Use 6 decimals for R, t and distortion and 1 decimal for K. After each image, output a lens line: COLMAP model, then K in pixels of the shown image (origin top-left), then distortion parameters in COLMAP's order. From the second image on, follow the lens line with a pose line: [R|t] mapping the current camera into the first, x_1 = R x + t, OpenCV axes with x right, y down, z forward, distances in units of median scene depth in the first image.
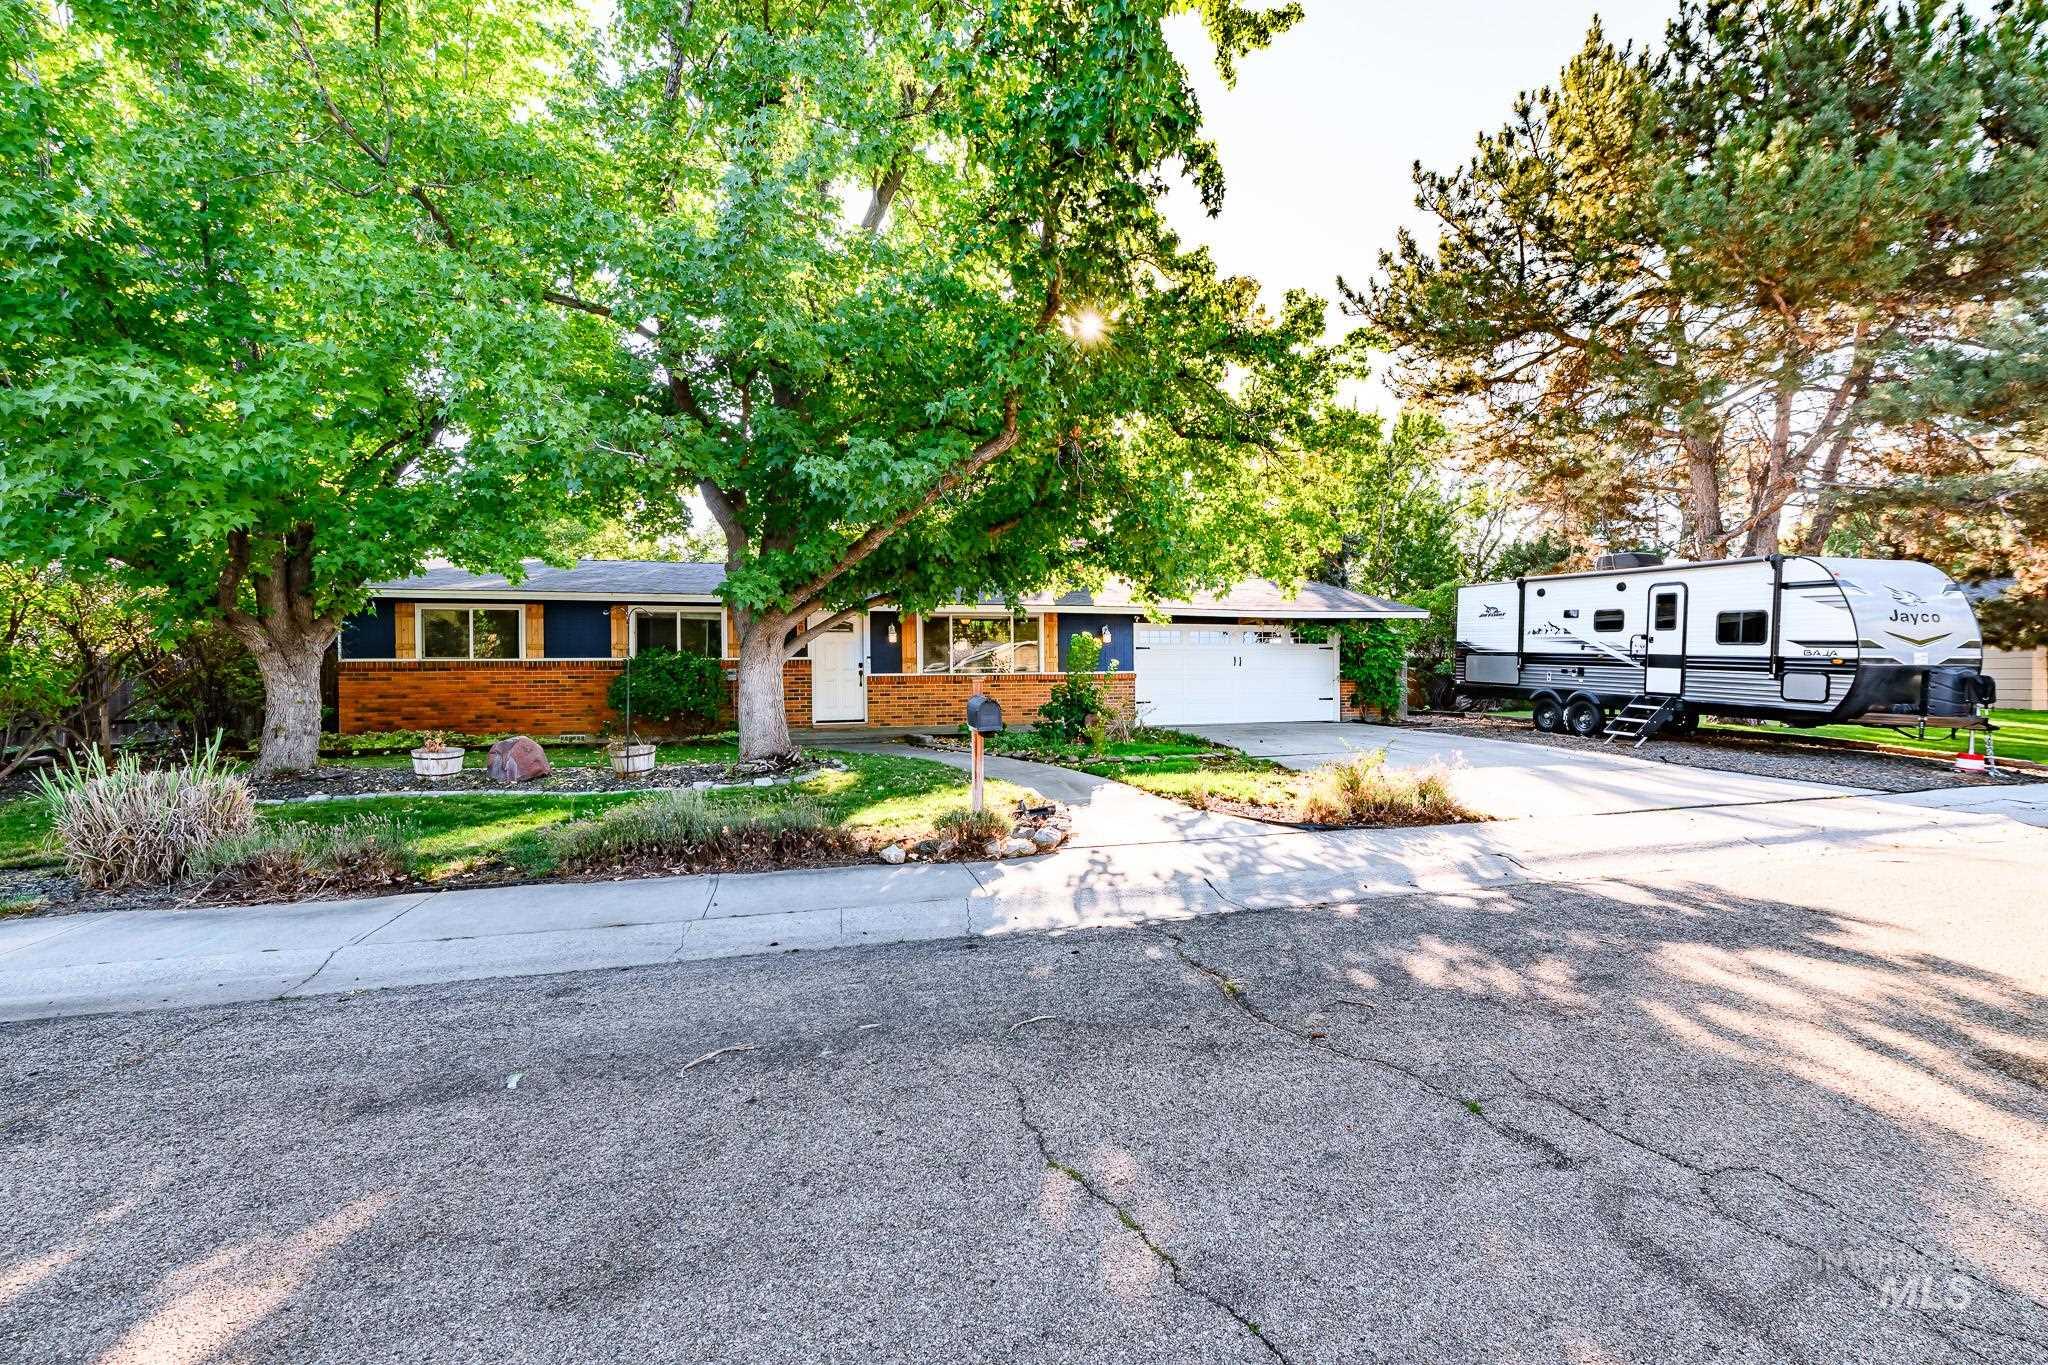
lens RADIAL K [[808.9, 0, 1041.6], [0, 808.9, 677.0], [0, 0, 1]] dist [0.003318, -0.000790]
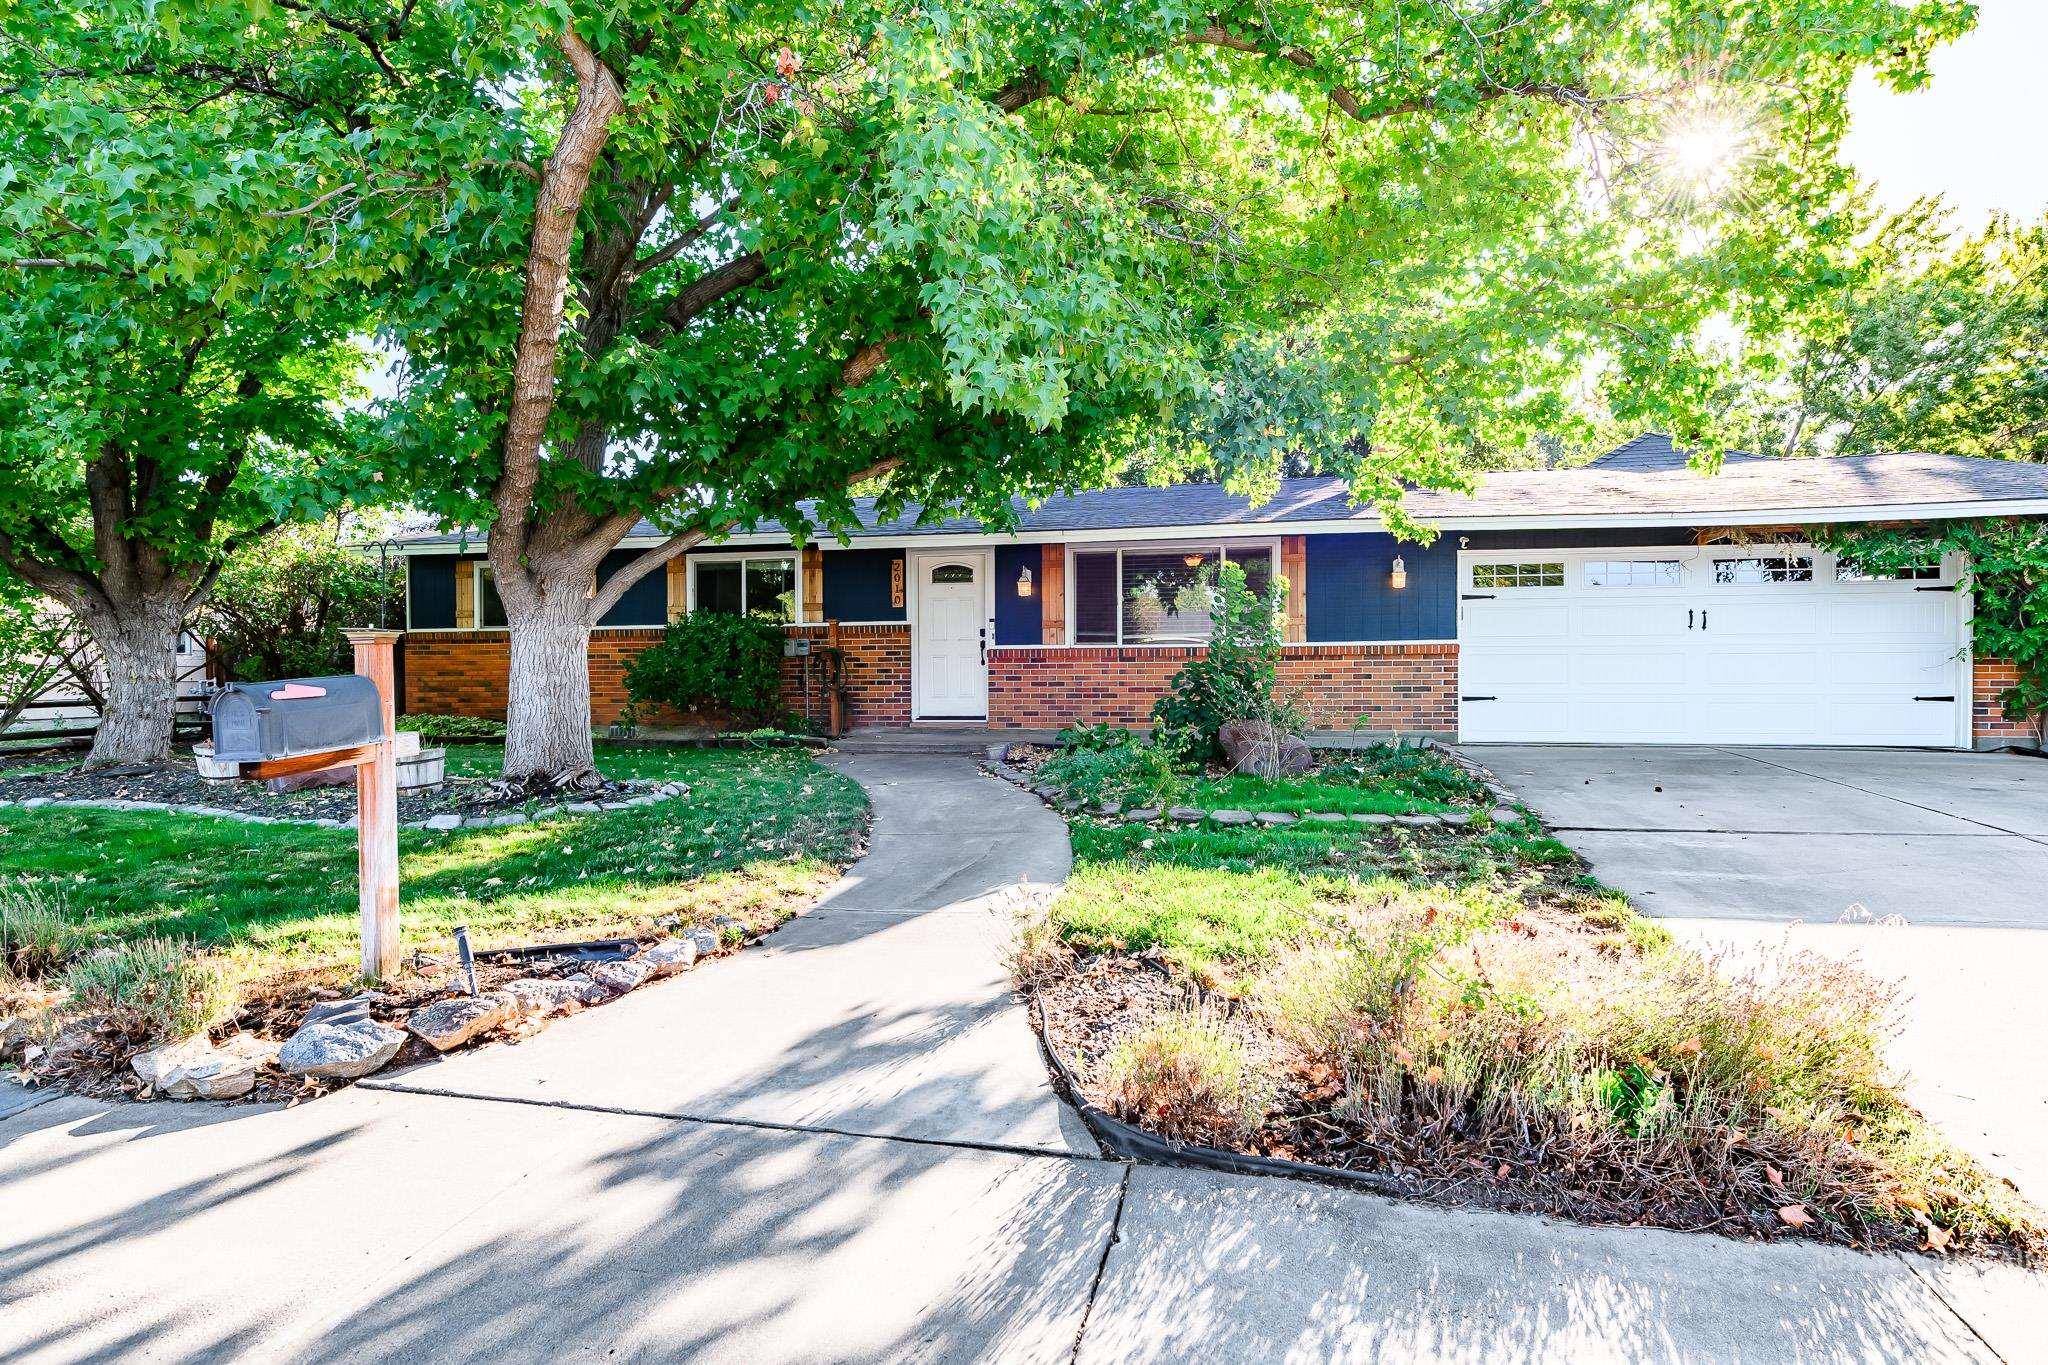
lens RADIAL K [[1061.0, 0, 1025.0], [0, 1061.0, 678.5], [0, 0, 1]] dist [0.013268, -0.001578]
pose [[0.888363, 0.011275, -0.459003, 0.210914], [-0.002086, 0.999787, 0.020523, 0.005013], [0.459137, -0.017274, 0.888197, 0.274222]]
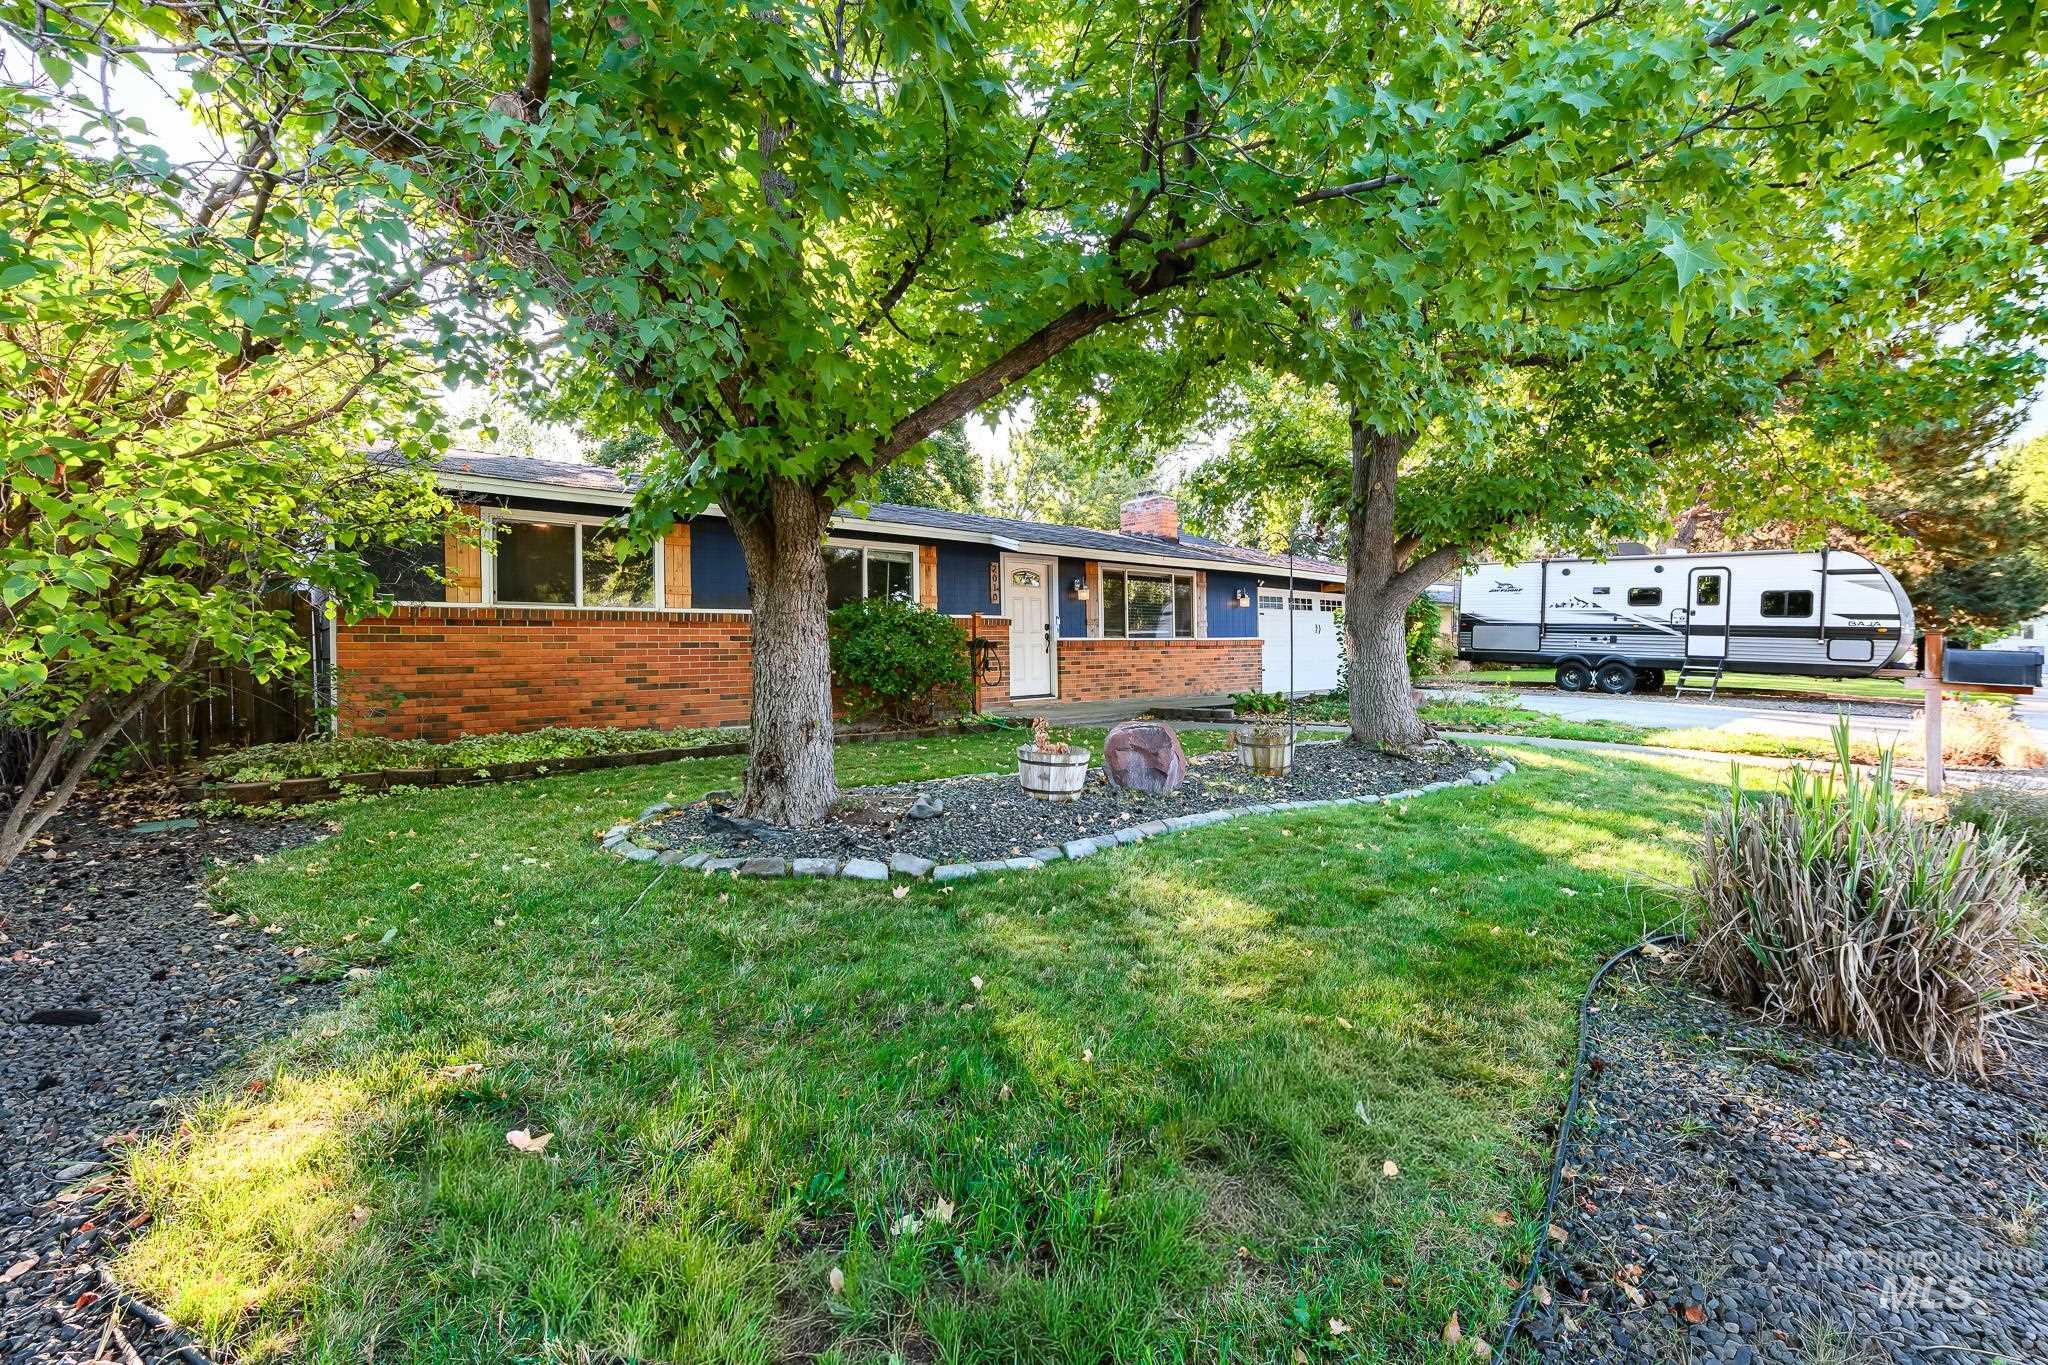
lens RADIAL K [[808.9, 0, 1024.1], [0, 808.9, 676.4], [0, 0, 1]] dist [0.003318, -0.000790]
pose [[0.903103, -0.013856, 0.429200, -0.629643], [0.001292, 0.999562, 0.029550, 0.011434], [-0.429421, -0.026132, 0.902726, 0.296707]]
